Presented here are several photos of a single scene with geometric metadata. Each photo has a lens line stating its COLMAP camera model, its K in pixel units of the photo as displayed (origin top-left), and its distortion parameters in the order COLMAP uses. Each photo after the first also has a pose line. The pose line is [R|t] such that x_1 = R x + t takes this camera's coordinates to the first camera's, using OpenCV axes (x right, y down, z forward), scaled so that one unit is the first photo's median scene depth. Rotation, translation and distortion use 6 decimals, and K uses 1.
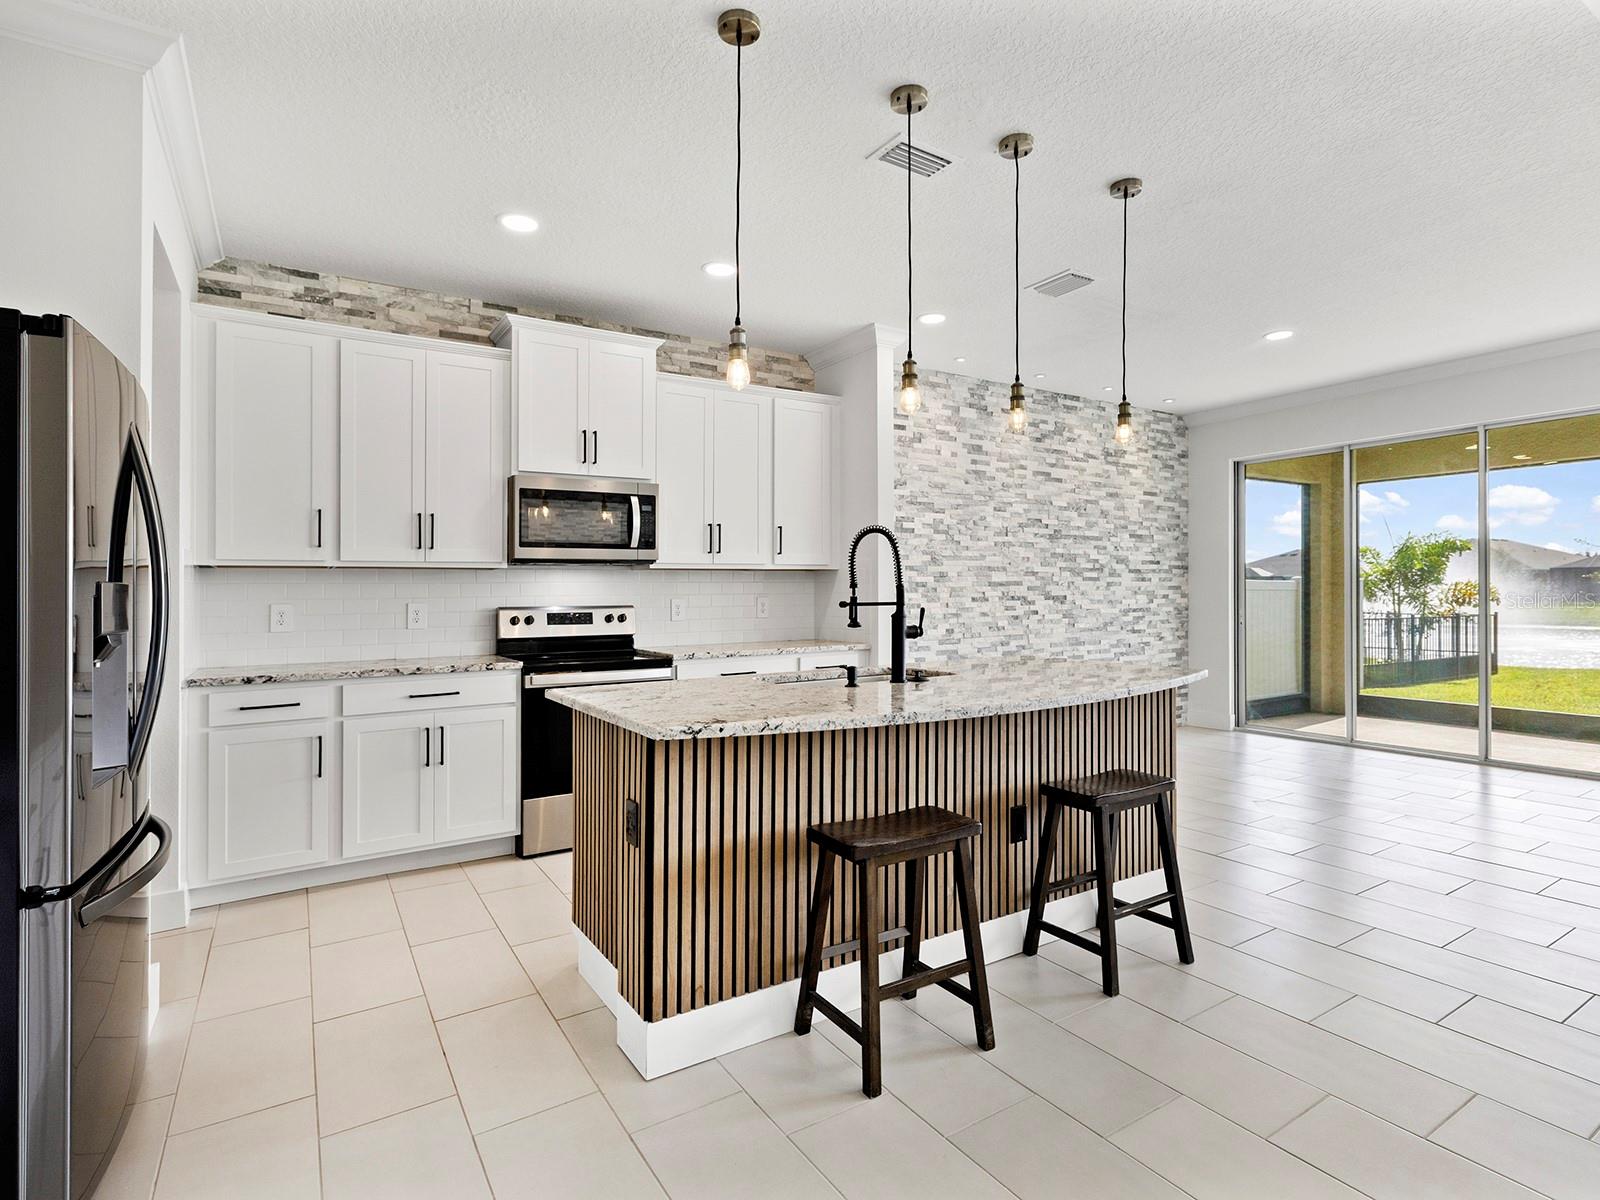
lens RADIAL K [[799.4, 0, 793.5], [0, 799.4, 596.5], [0, 0, 1]] dist [0.003427, -0.000756]
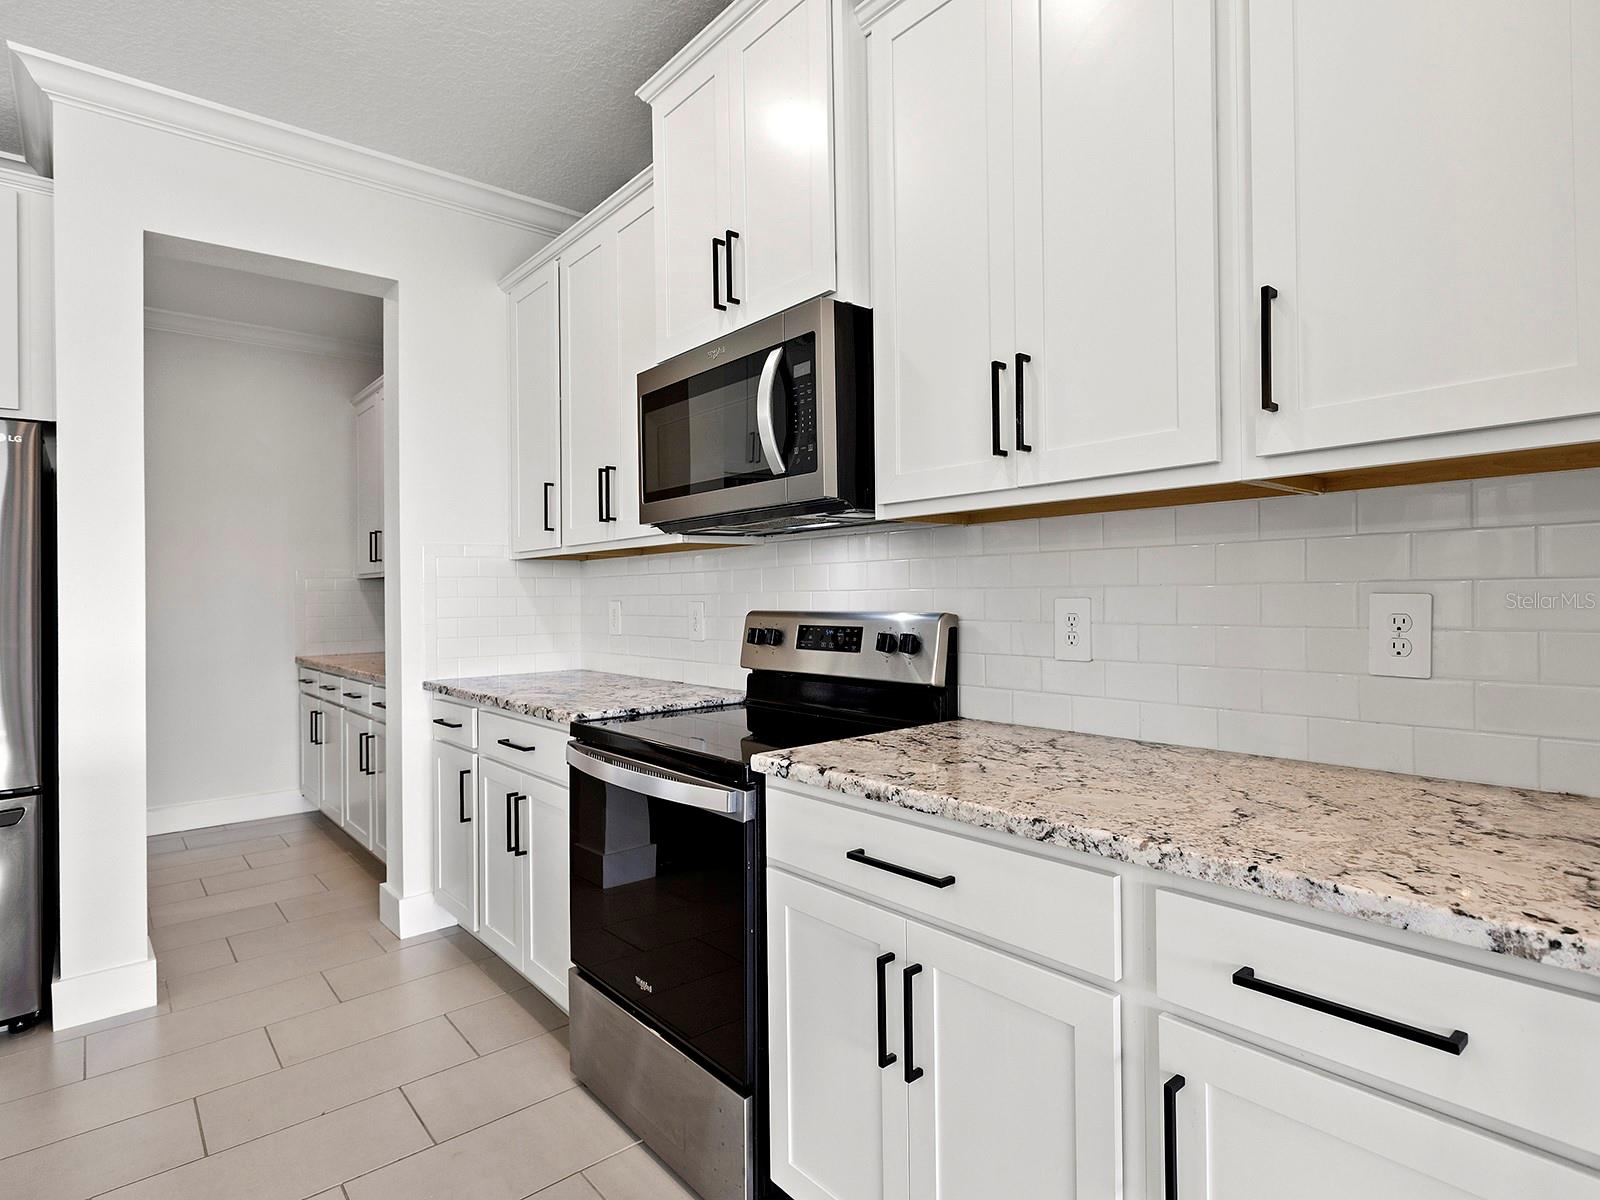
lens RADIAL K [[849.2, 0, 813.4], [0, 849.2, 585.6], [0, 0, 1]] dist [-0.002816, -0.000578]
pose [[0.163565, -0.005249, -0.986519, 0.165264], [0.005058, 0.999977, -0.004482, -0.001472], [0.986520, -0.004256, 0.163588, 0.680665]]
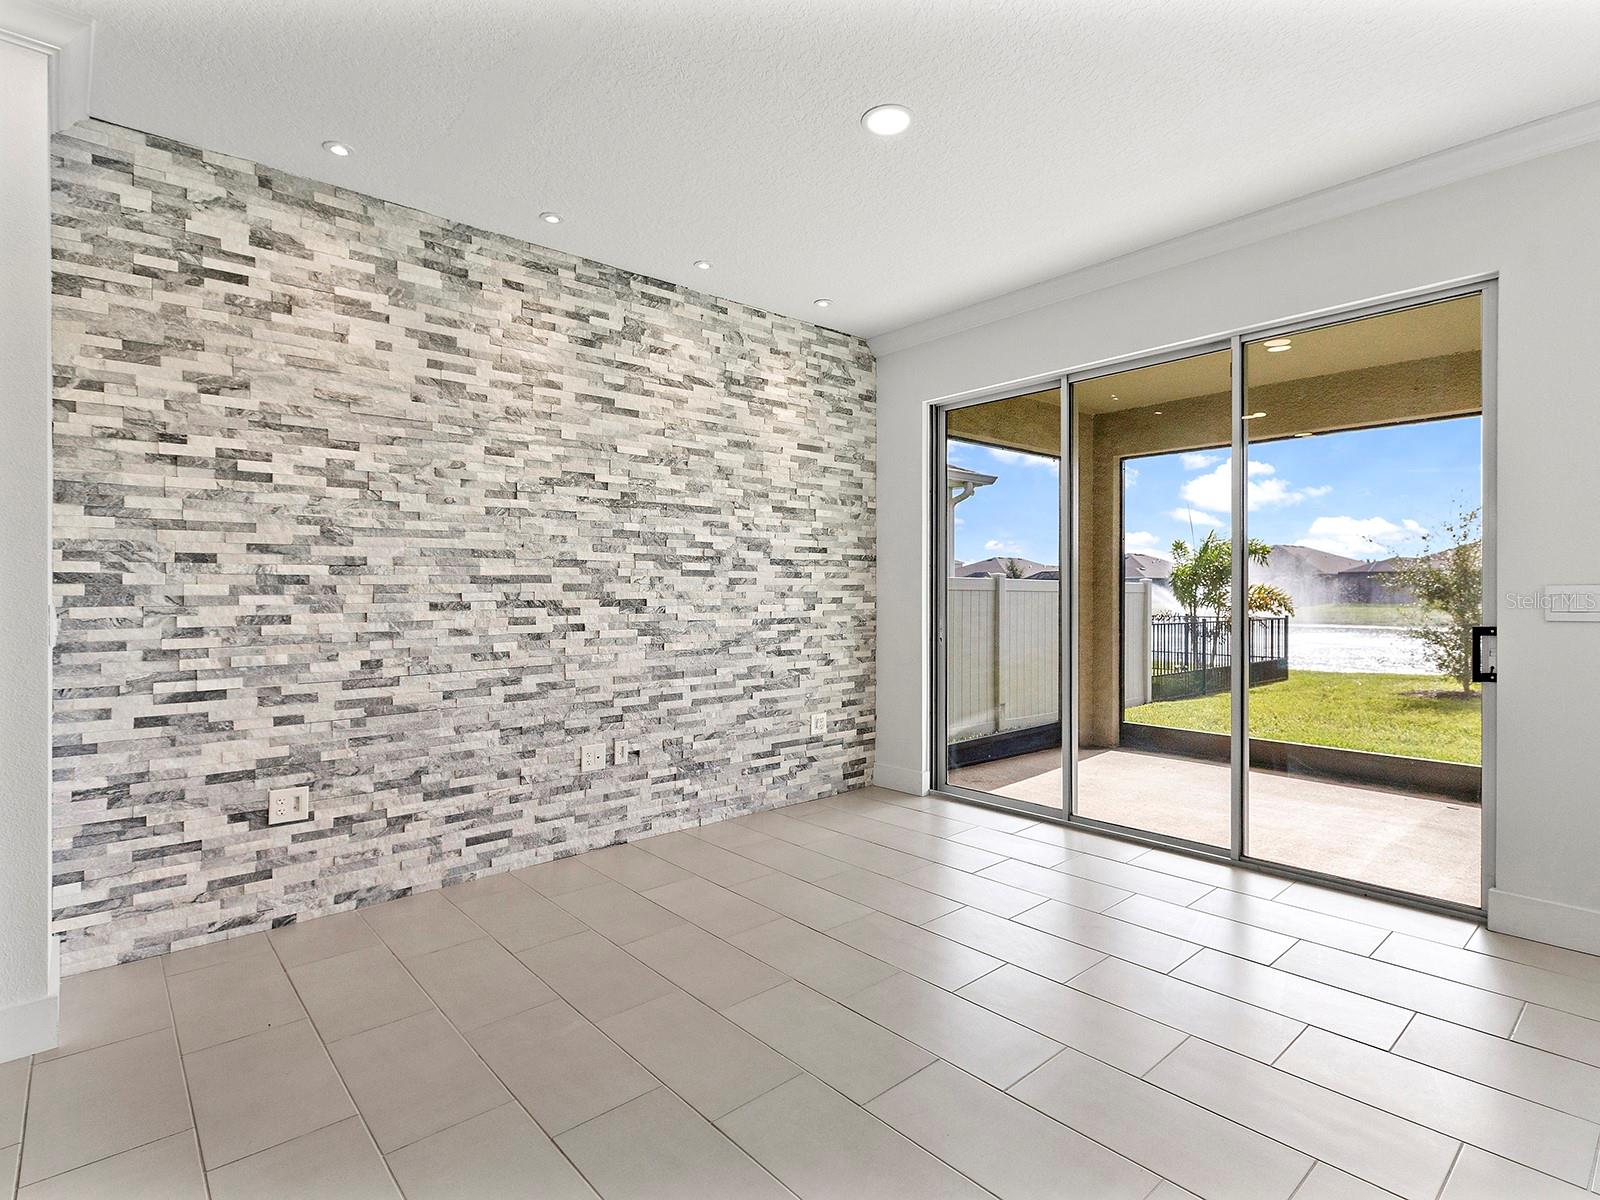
lens RADIAL K [[799.4, 0, 795.7], [0, 799.4, 587.2], [0, 0, 1]] dist [0.003427, -0.000756]
pose [[0.987357, 0.005540, 0.158418, 0.387169], [-0.004273, 0.999956, -0.008336, -0.006511], [-0.158457, 0.007554, 0.987337, 0.399024]]
